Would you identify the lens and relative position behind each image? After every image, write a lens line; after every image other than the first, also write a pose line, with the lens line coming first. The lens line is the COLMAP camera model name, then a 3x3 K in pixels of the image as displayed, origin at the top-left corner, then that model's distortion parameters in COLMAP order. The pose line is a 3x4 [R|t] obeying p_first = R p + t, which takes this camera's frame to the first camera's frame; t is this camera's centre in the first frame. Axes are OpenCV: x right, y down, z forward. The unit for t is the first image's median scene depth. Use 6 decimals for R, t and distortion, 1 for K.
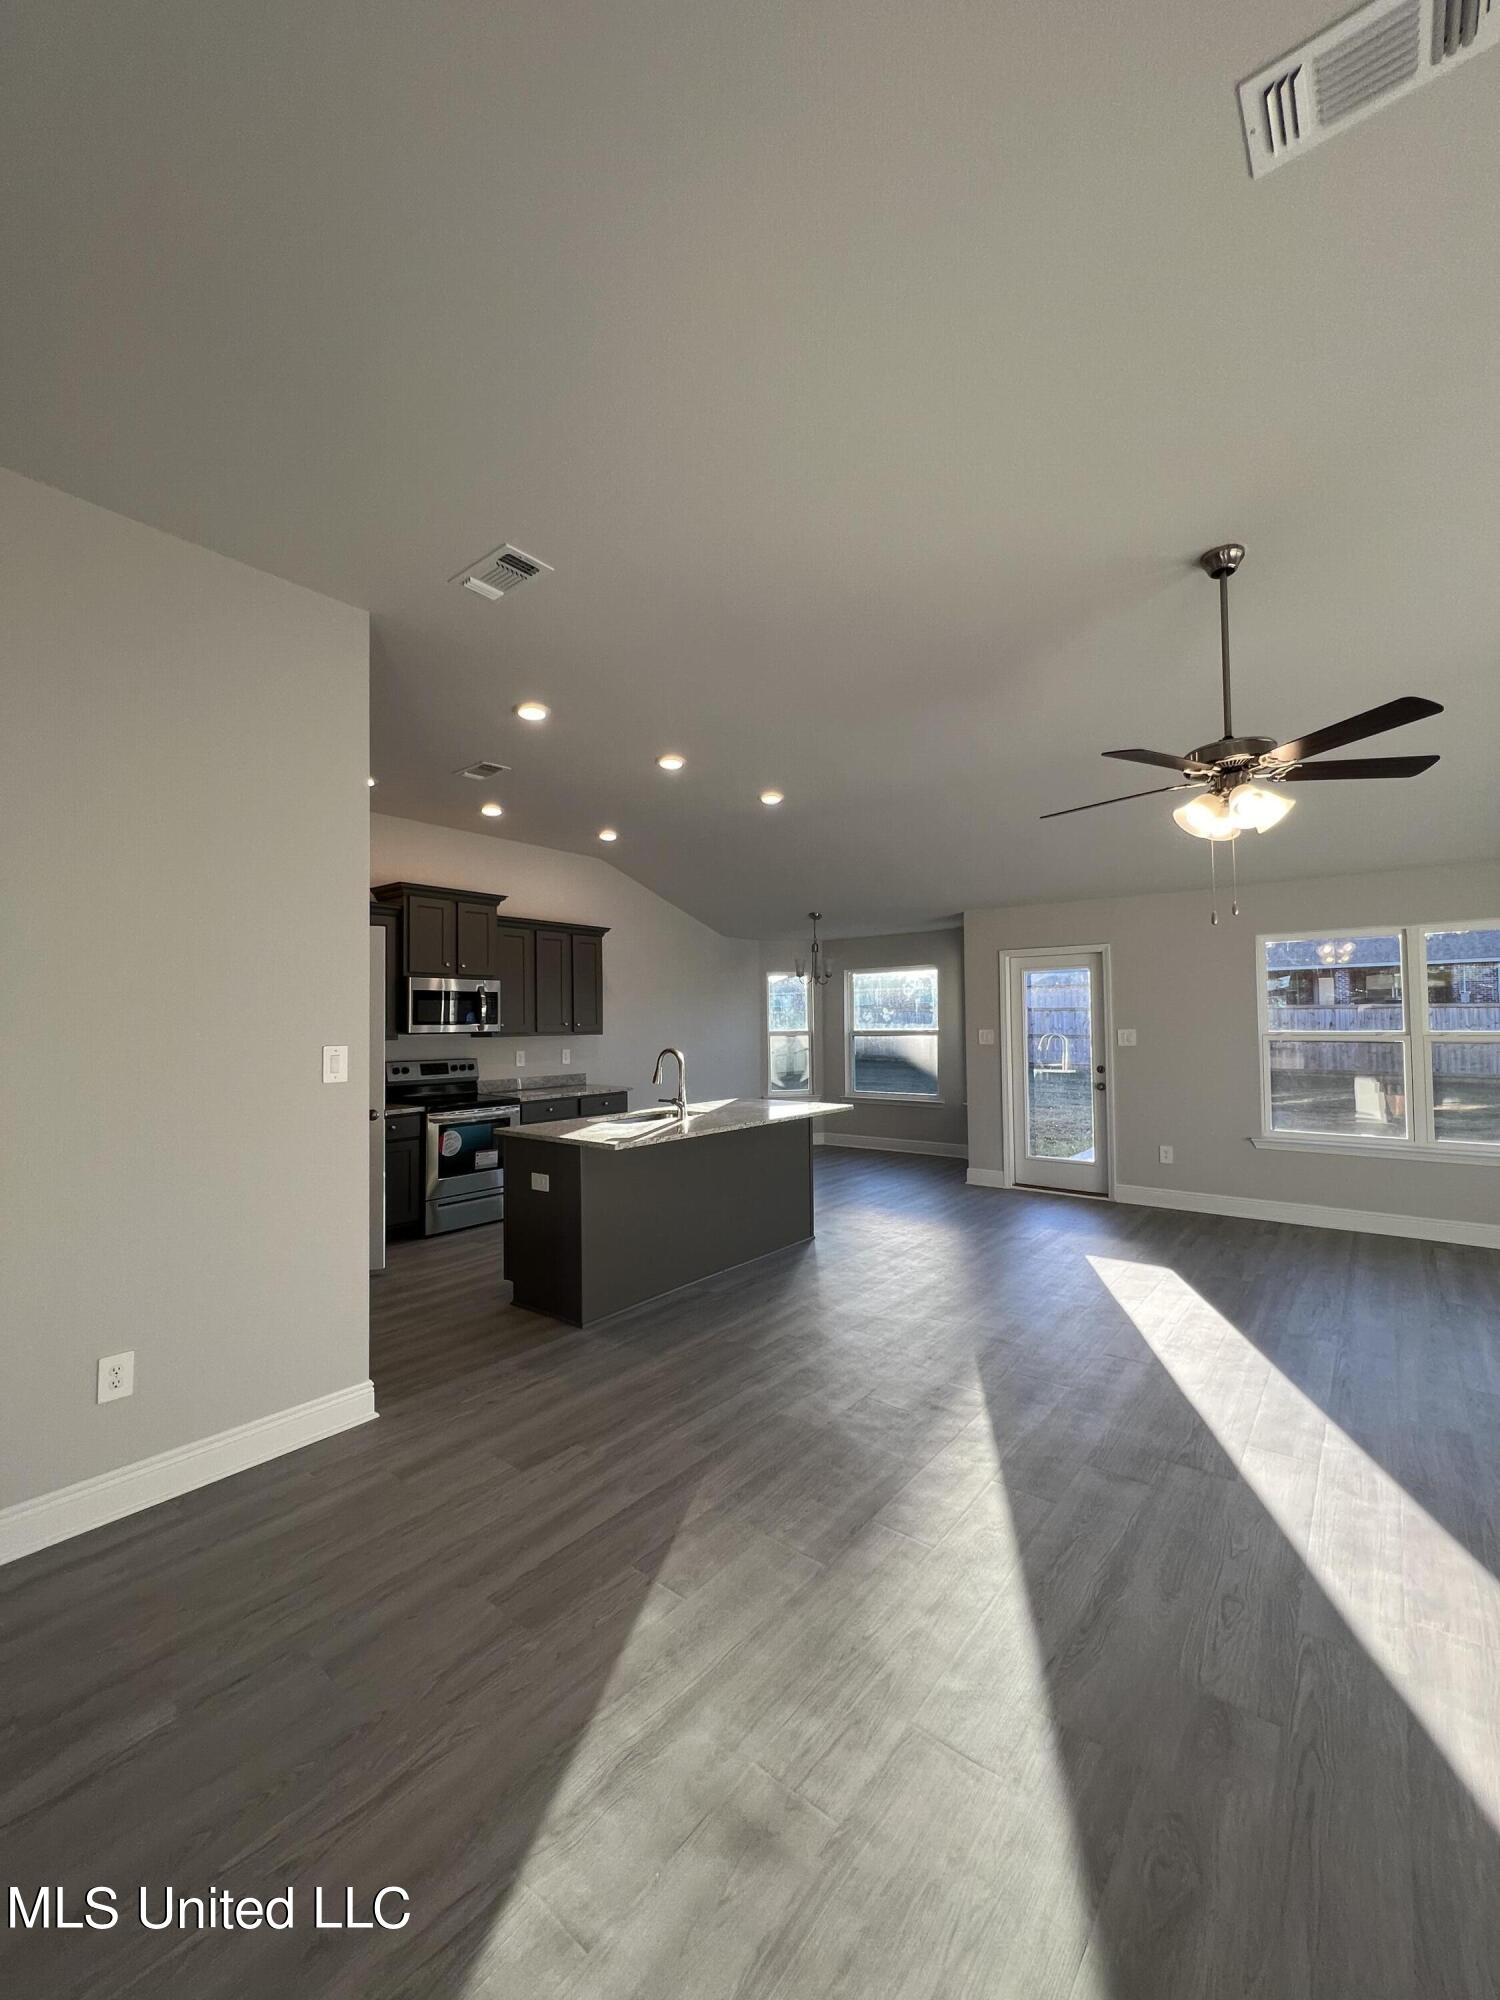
lens RADIAL K [[799.2, 0, 755.5], [0, 799.2, 996.3], [0, 0, 1]] dist [-0.000913, 0.000323]
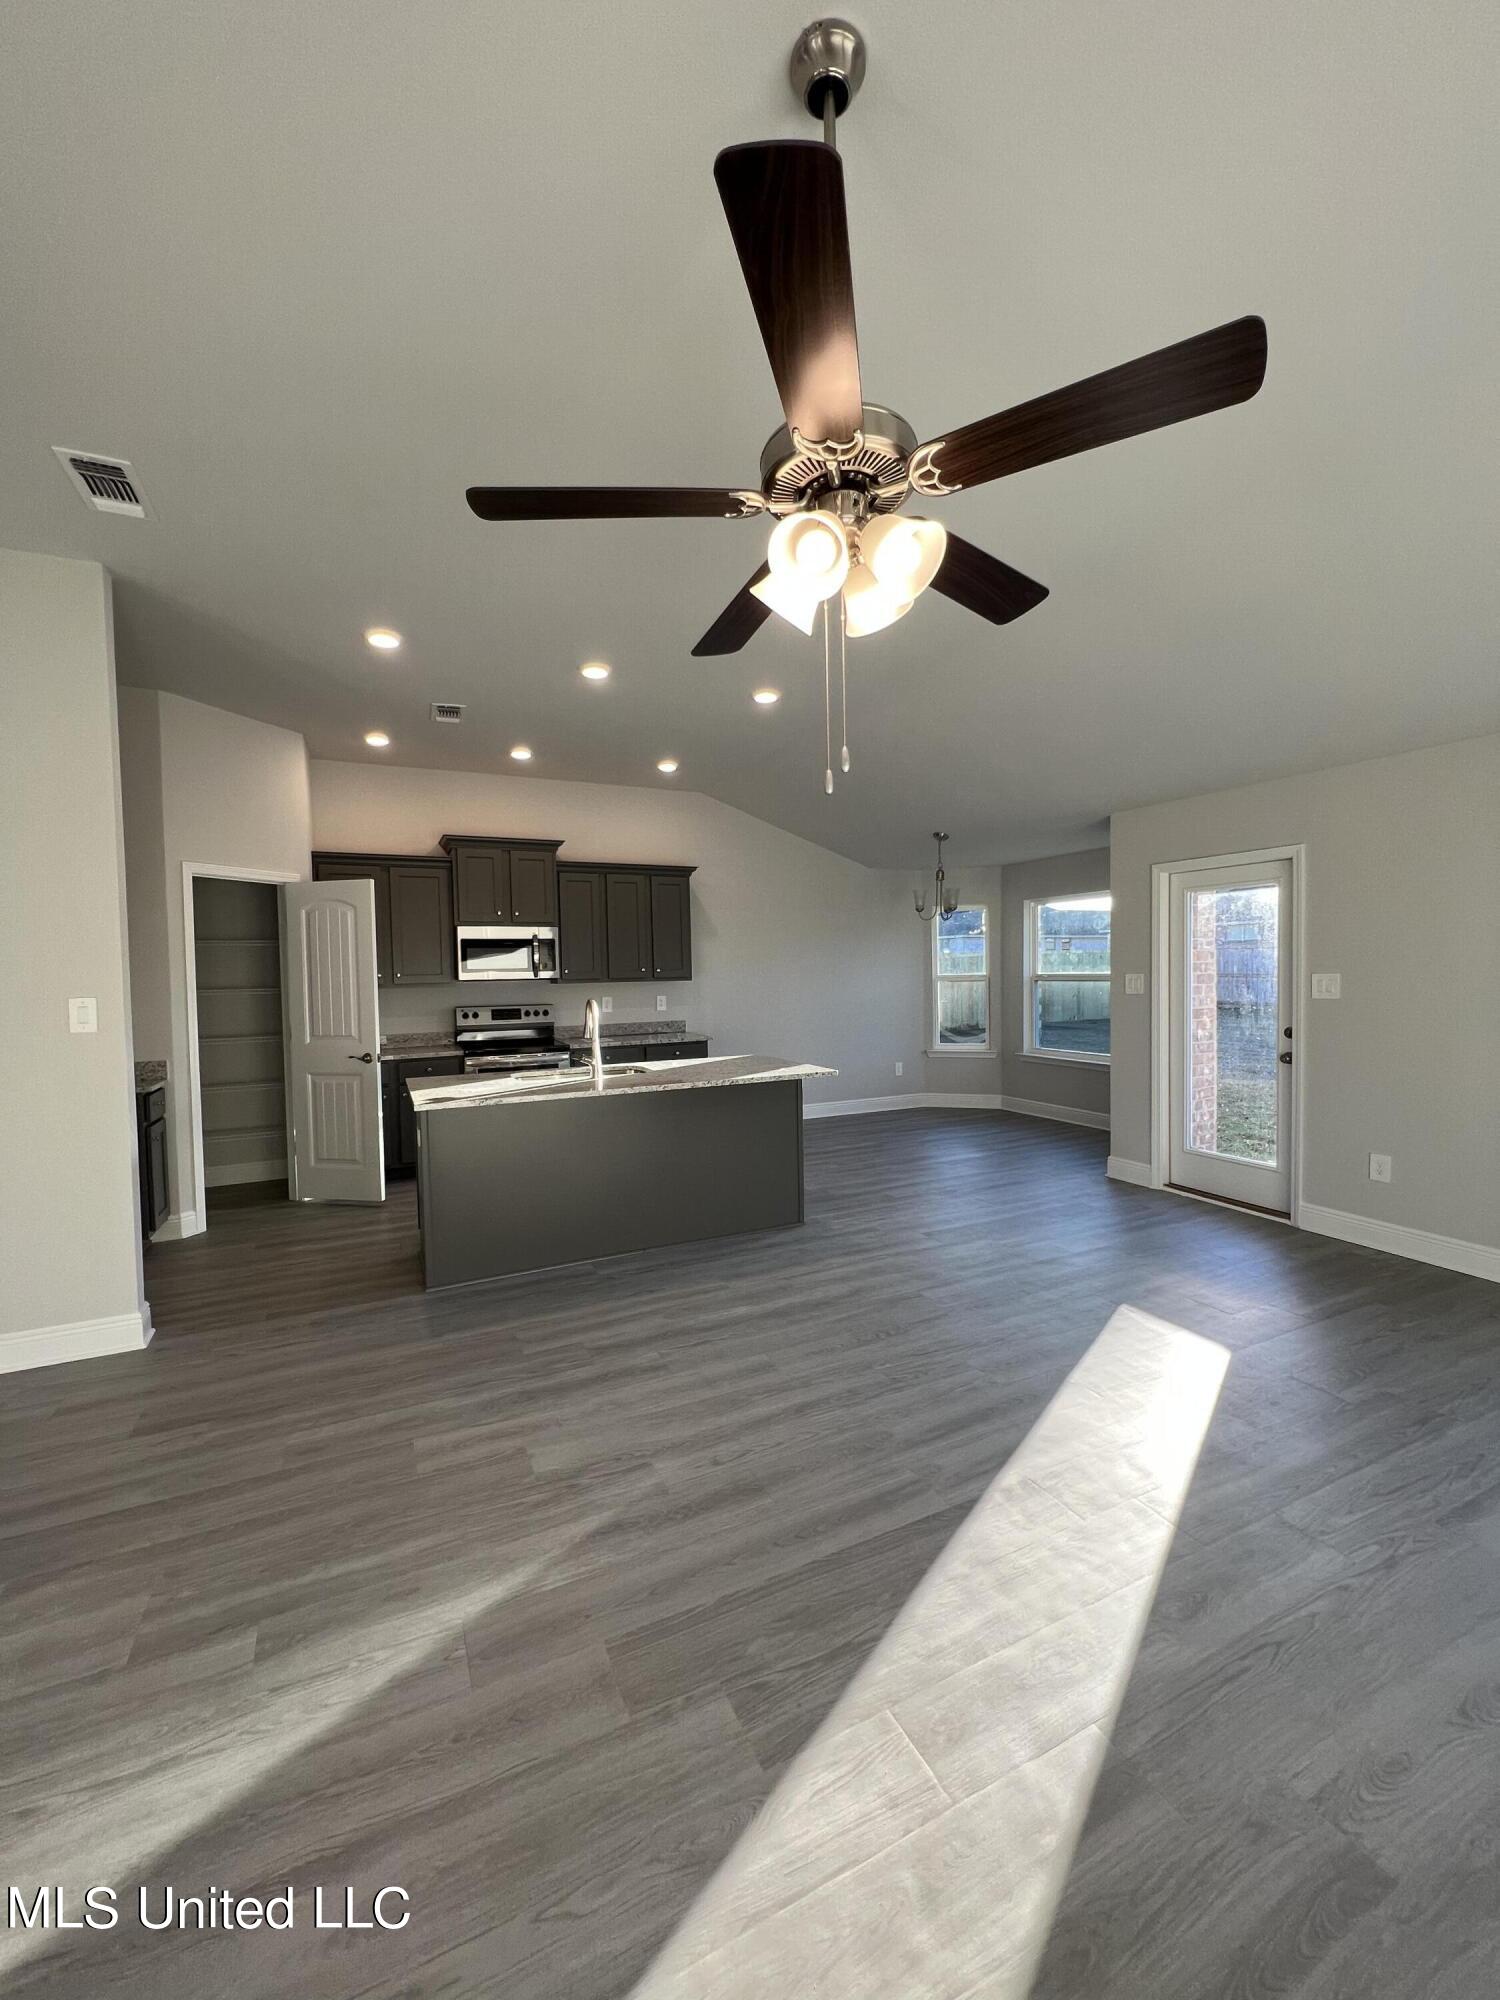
lens RADIAL K [[799.2, 0, 755.5], [0, 799.2, 996.3], [0, 0, 1]] dist [-0.000913, 0.000323]
pose [[0.898815, 0.009224, -0.438232, 0.332548], [0.023126, 0.997388, 0.068424, 0.004017], [0.437718, -0.071635, 0.896254, 0.205171]]
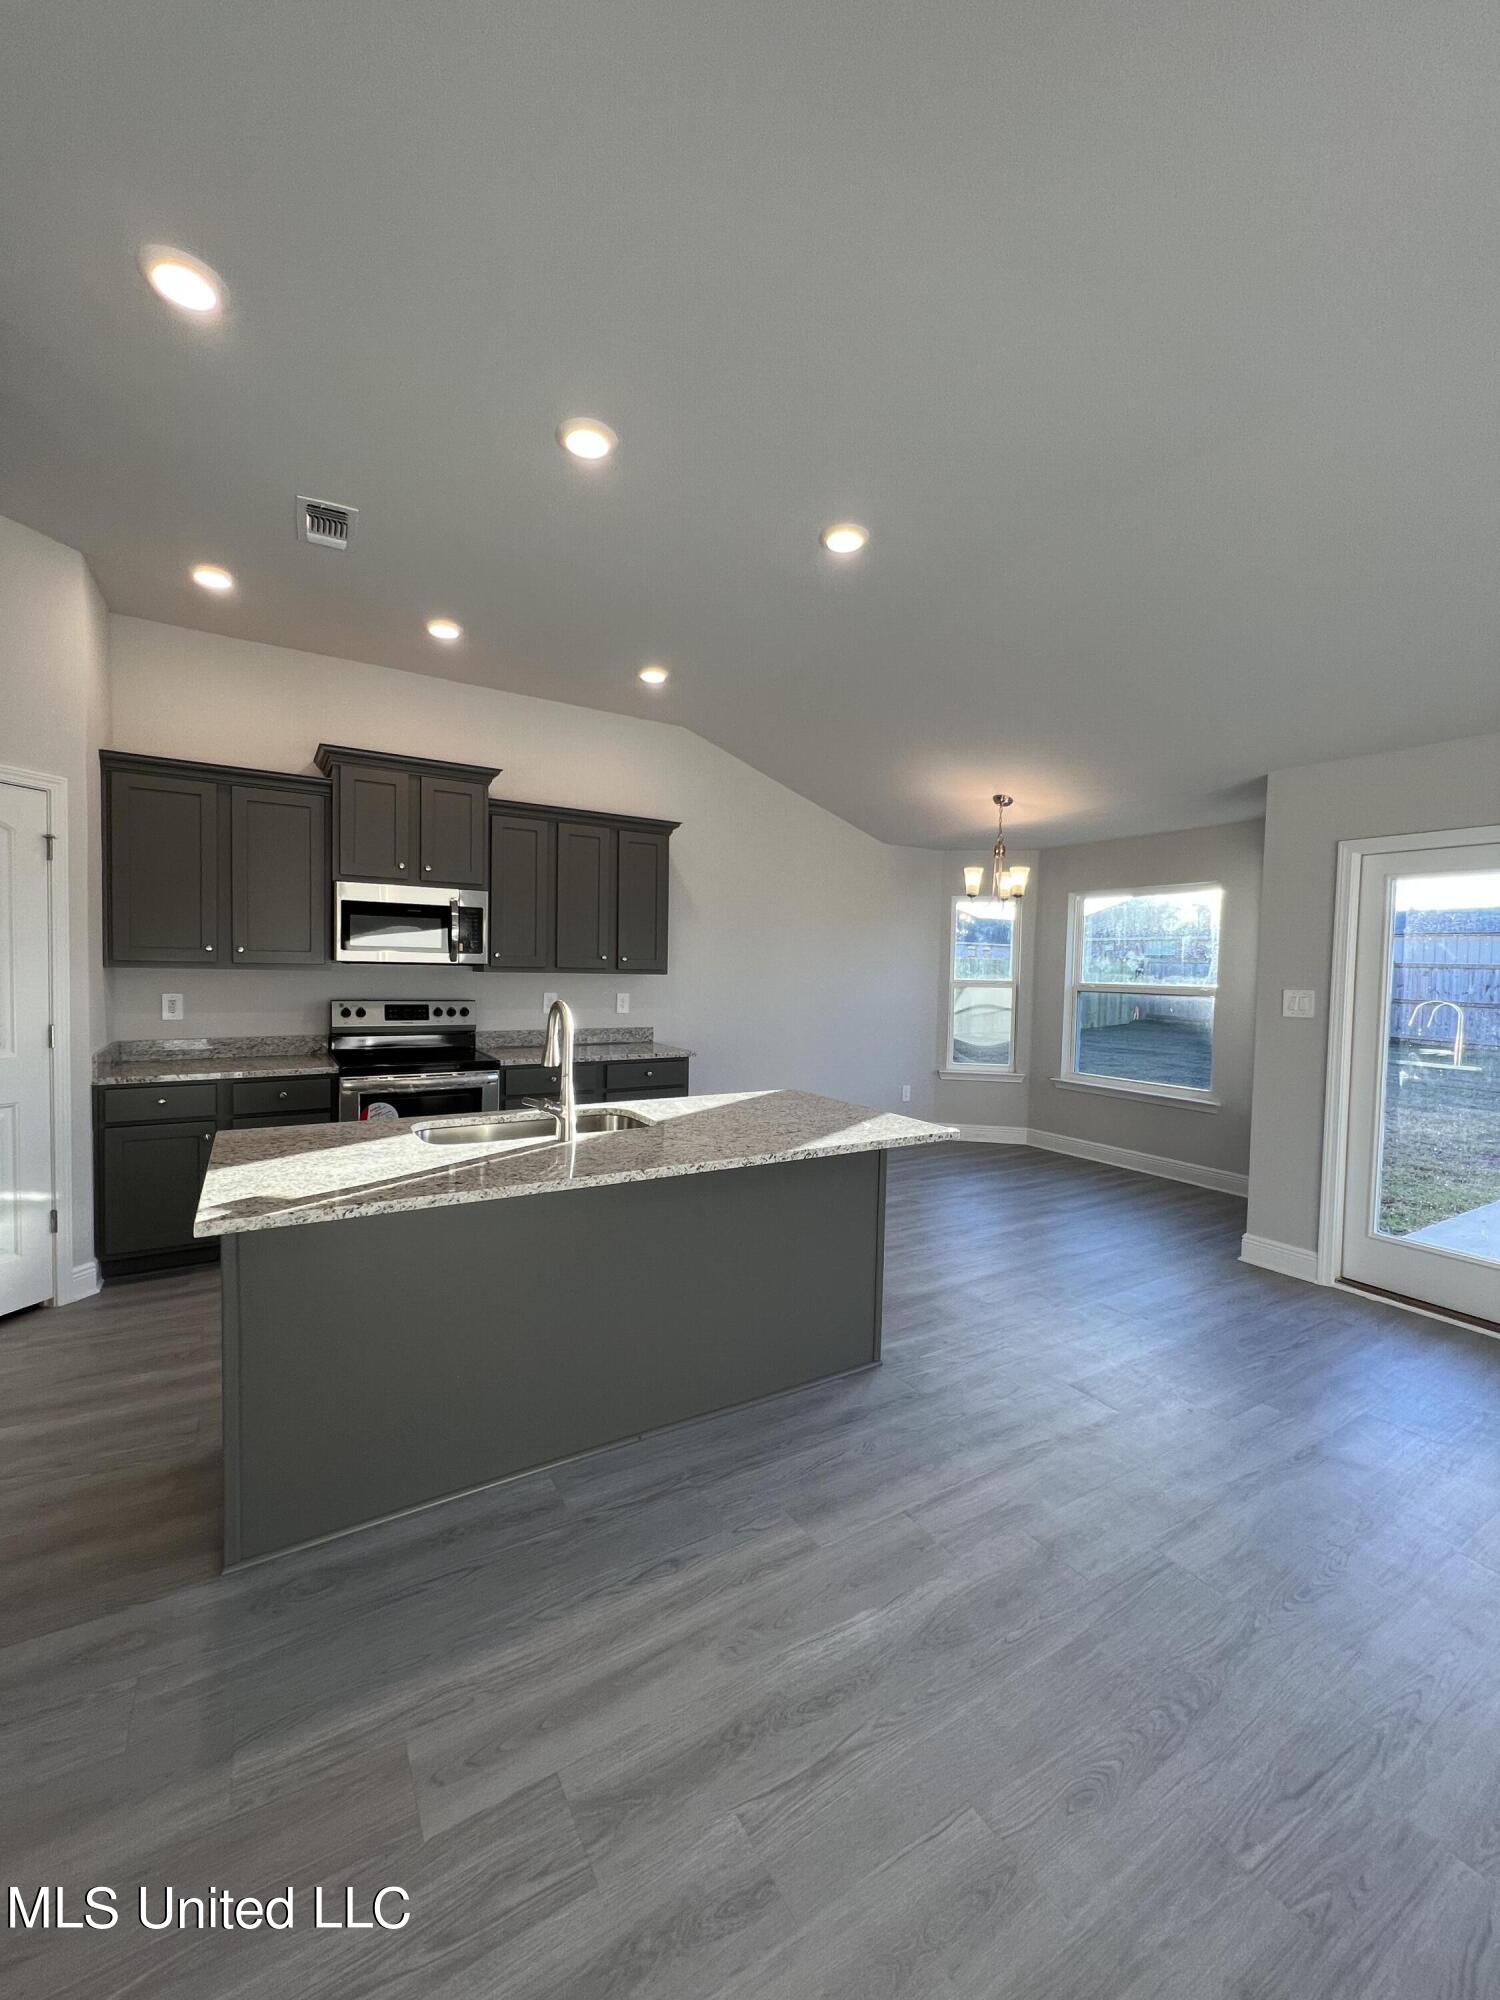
lens RADIAL K [[799.2, 0, 755.5], [0, 799.2, 996.3], [0, 0, 1]] dist [-0.000913, 0.000323]
pose [[0.940283, 0.044874, -0.337423, 0.139214], [-0.021423, 0.997109, 0.072907, 0.015665], [0.339719, -0.061324, 0.938526, 0.408377]]
